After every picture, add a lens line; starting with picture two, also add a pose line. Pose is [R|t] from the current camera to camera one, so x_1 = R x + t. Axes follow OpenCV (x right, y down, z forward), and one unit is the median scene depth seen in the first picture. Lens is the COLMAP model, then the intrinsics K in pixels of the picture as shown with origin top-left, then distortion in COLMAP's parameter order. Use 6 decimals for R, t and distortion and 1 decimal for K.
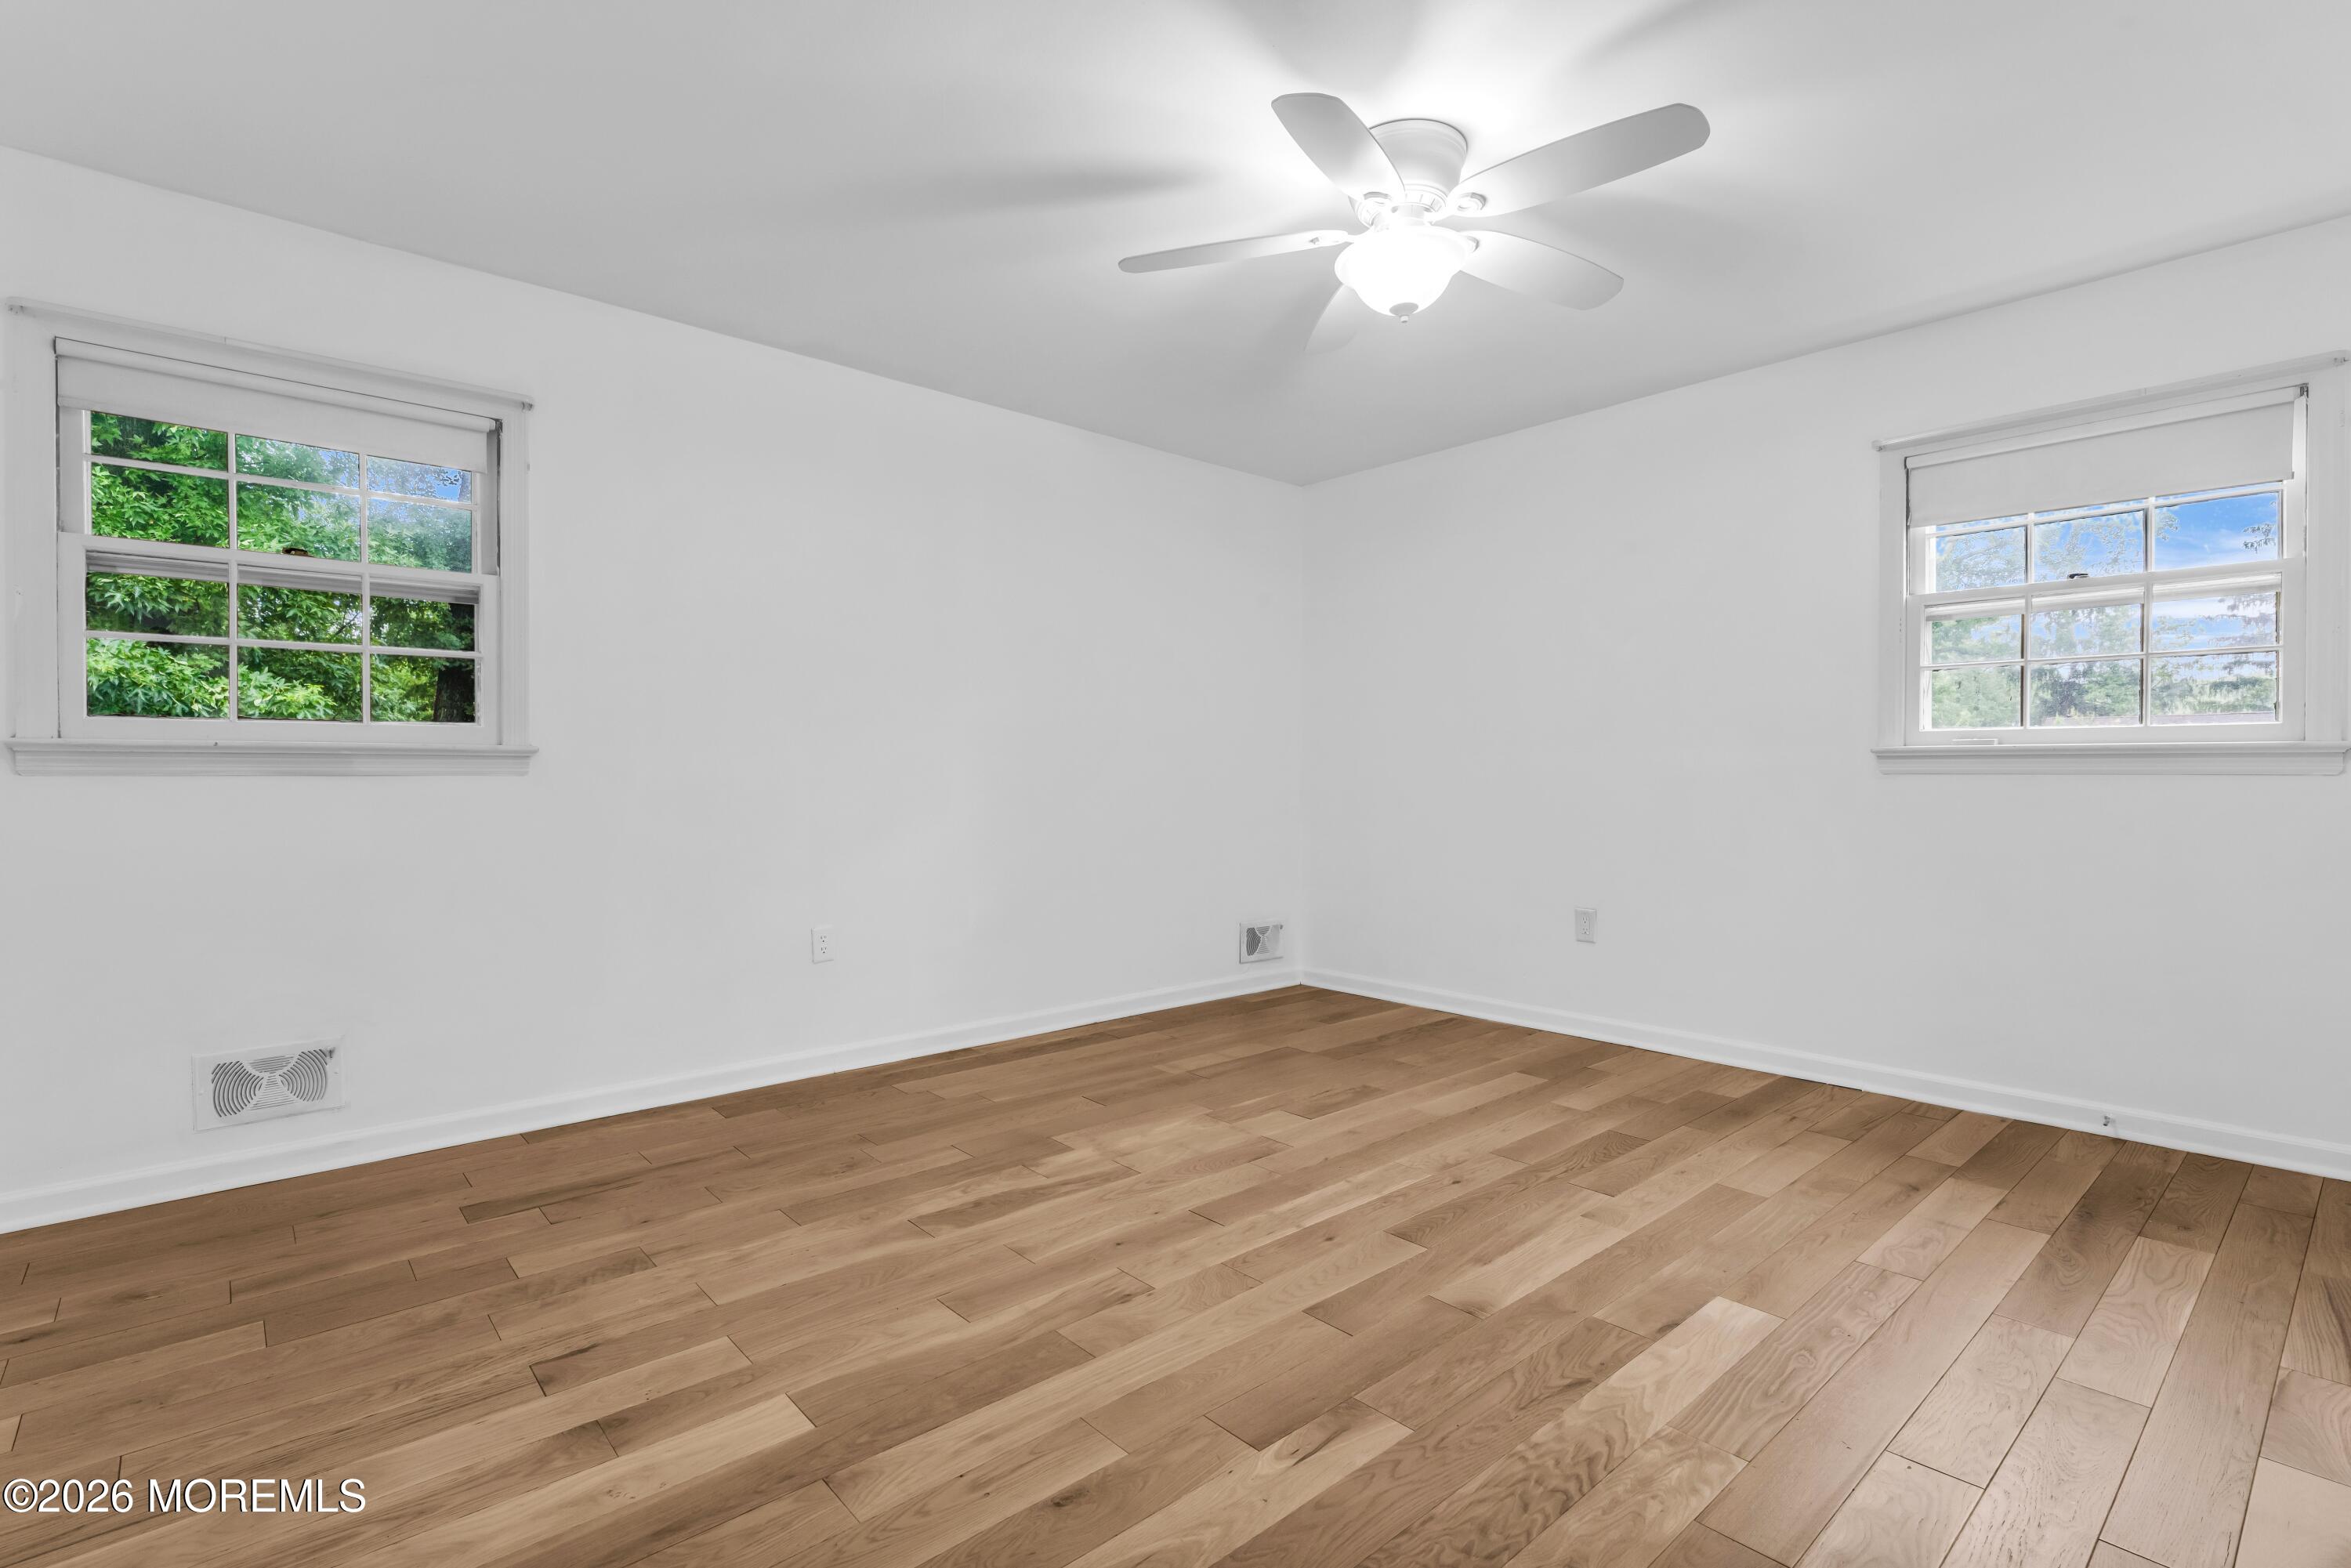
lens RADIAL K [[1114.2, 0, 1174.3], [0, 1114.2, 776.6], [0, 0, 1]] dist [-0.001448, -0.000382]
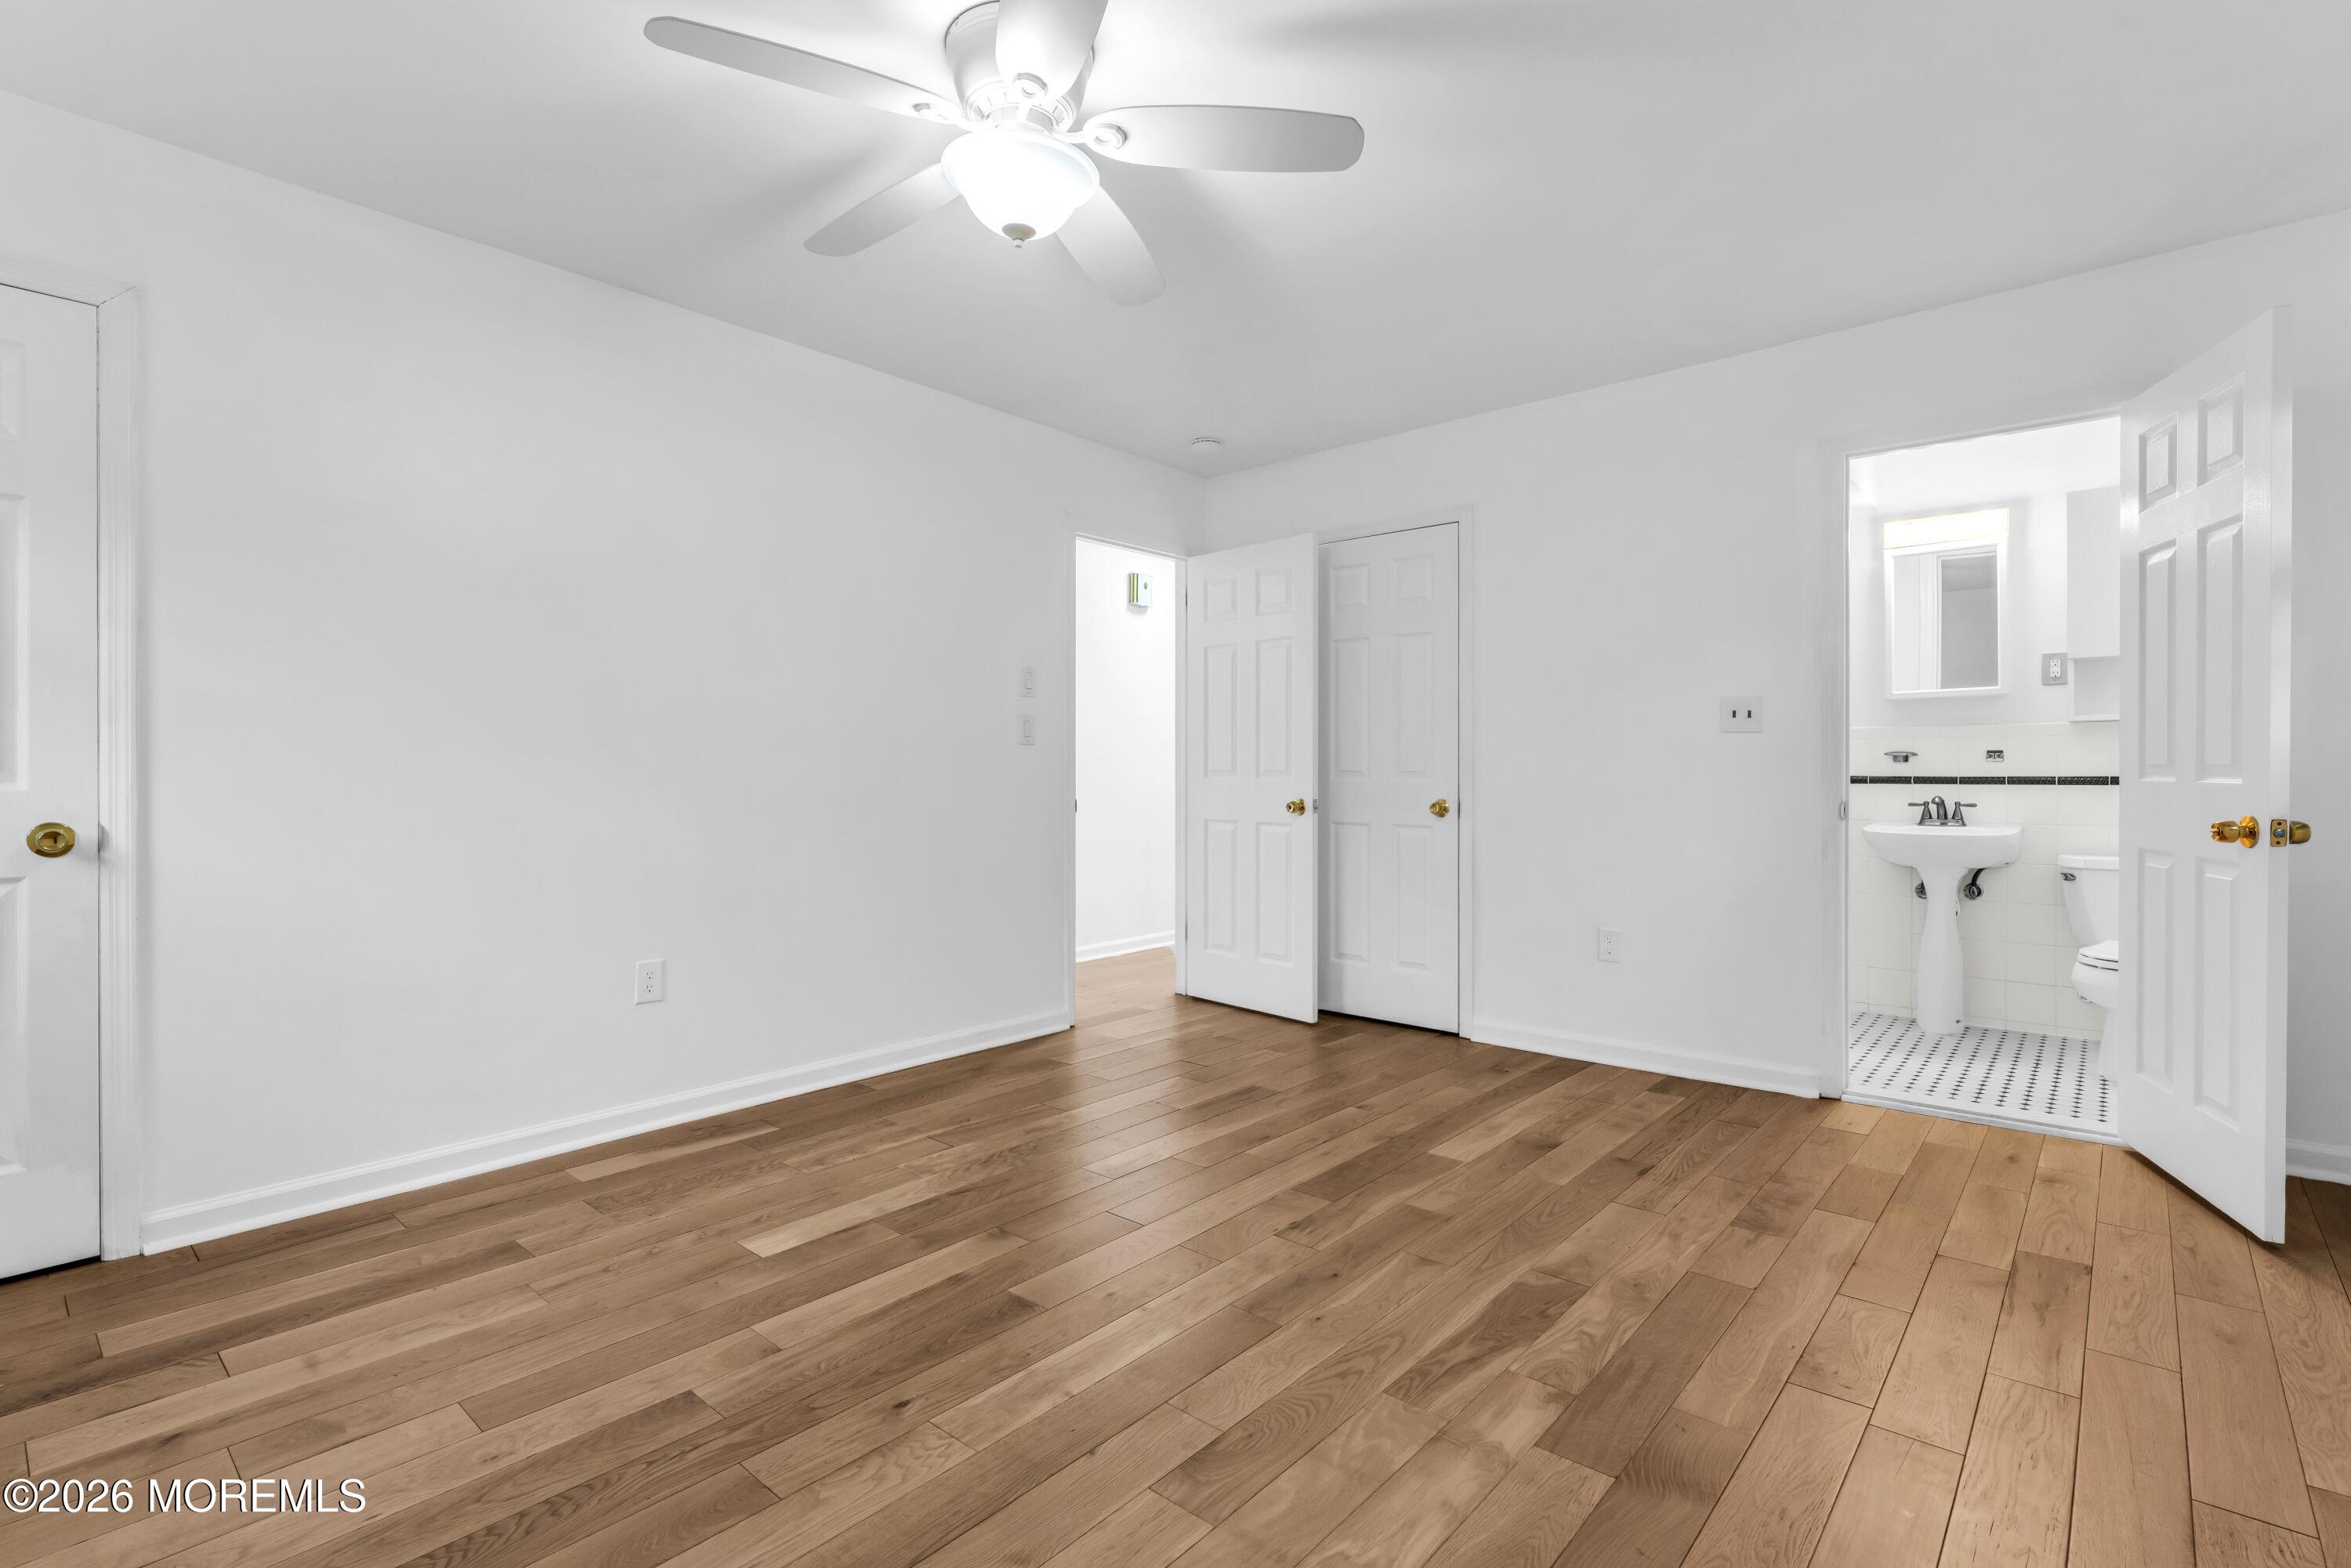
lens RADIAL K [[1114.2, 0, 1174.3], [0, 1114.2, 776.6], [0, 0, 1]] dist [-0.001448, -0.000382]
pose [[-0.992510, 0.003436, -0.122114, 0.205778], [0.002278, 0.999951, 0.009620, -0.012398], [0.122141, 0.009269, -0.992469, 1.982917]]
